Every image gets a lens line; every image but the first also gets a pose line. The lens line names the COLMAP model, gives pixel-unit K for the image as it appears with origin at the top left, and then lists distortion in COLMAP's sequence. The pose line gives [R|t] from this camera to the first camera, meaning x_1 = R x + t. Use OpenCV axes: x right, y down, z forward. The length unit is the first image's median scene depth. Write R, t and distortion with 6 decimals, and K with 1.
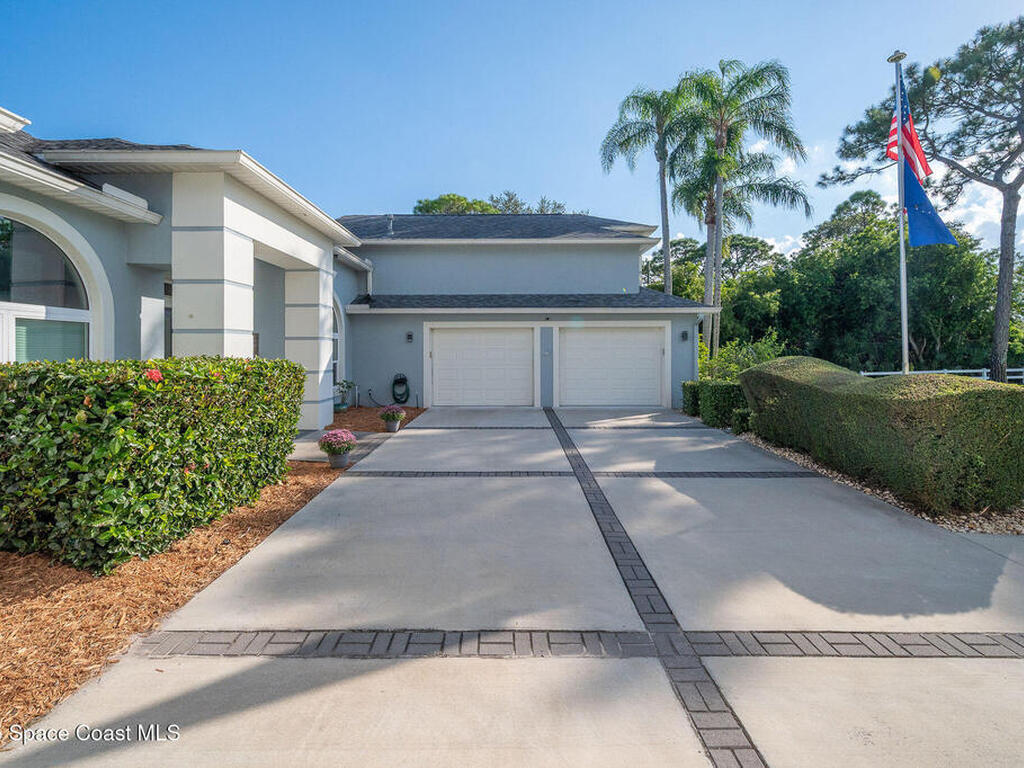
lens RADIAL K [[462.3, 0, 514.4], [0, 462.3, 357.0], [0, 0, 1]] dist [-0.002352, 0.000161]
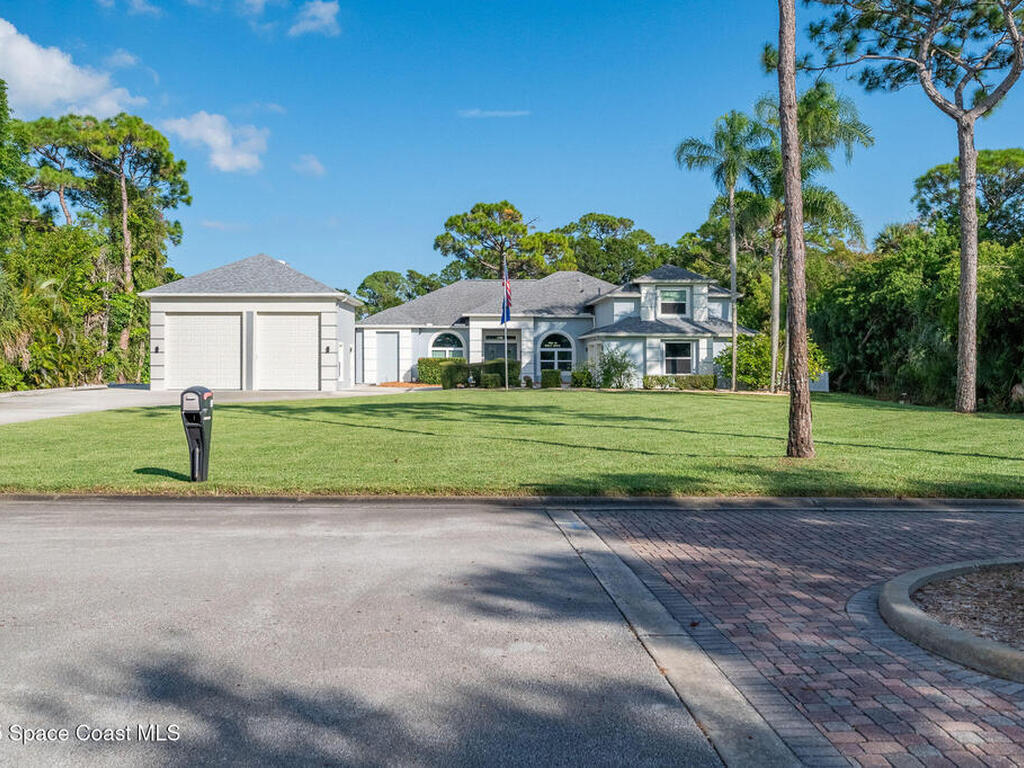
lens RADIAL K [[1018.9, 0, 422.8], [0, 1018.9, 296.1], [0, 0, 1]] dist [0.001282, 0.000000]
pose [[-0.036846, -0.055733, -0.997766, 6.312524], [-0.016487, 0.998342, -0.055156, -0.028229], [0.999185, 0.014418, -0.037703, 0.626121]]
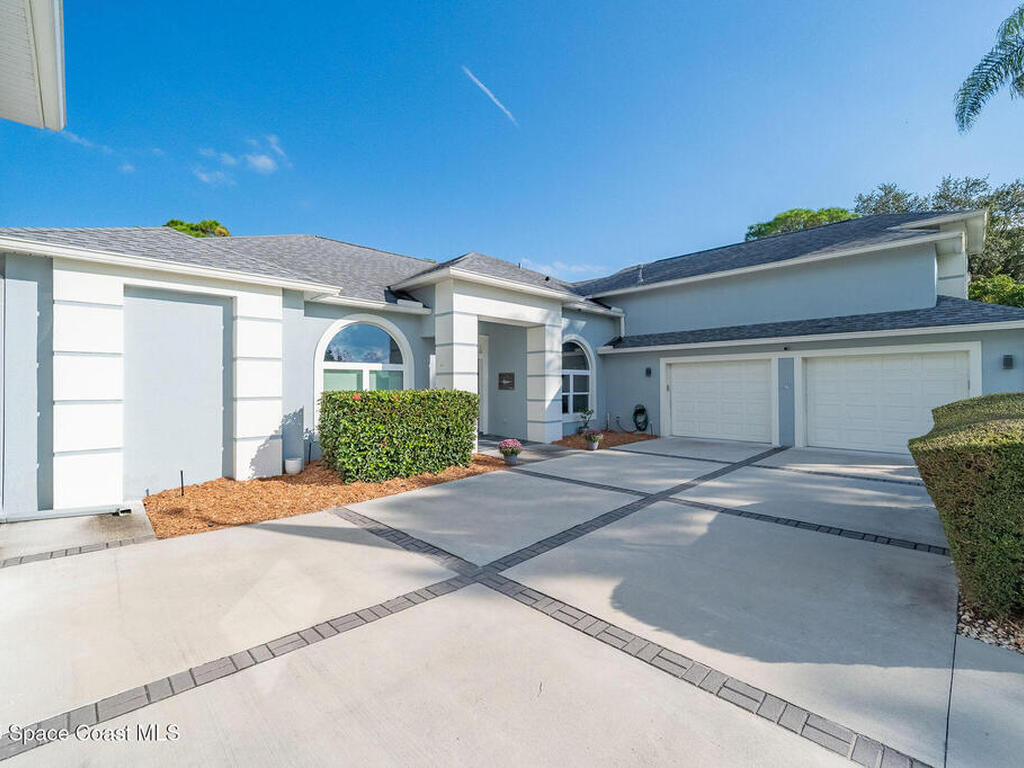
lens RADIAL K [[462.3, 0, 522.4], [0, 462.3, 377.8], [0, 0, 1]] dist [-0.002352, 0.000161]
pose [[0.706455, -0.012541, -0.707647, 0.503554], [-0.006124, 0.999697, -0.023831, -0.001546], [0.707732, 0.021169, 0.706164, -0.003627]]
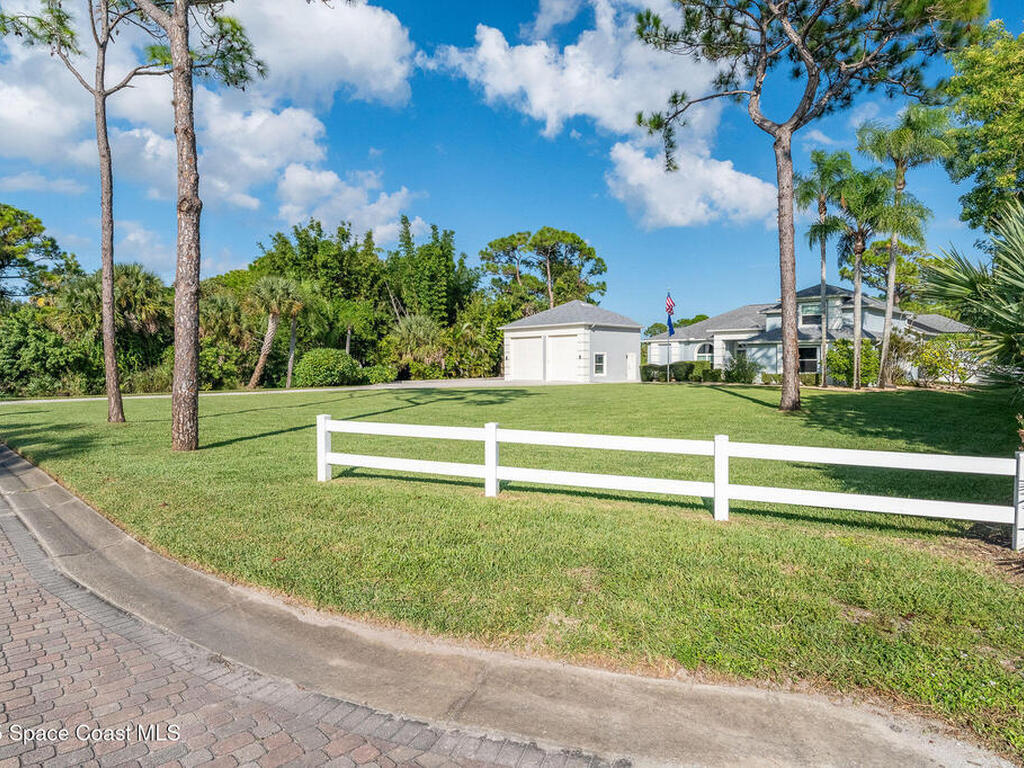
lens RADIAL K [[585.2, 0, 515.0], [0, 585.2, 389.7], [0, 0, 1]] dist [0.031320, -0.000833]
pose [[-0.698432, 0.044784, -0.714274, 4.935212], [0.000531, 0.998072, 0.062058, -0.068188], [0.715677, 0.042963, -0.697109, 3.258295]]
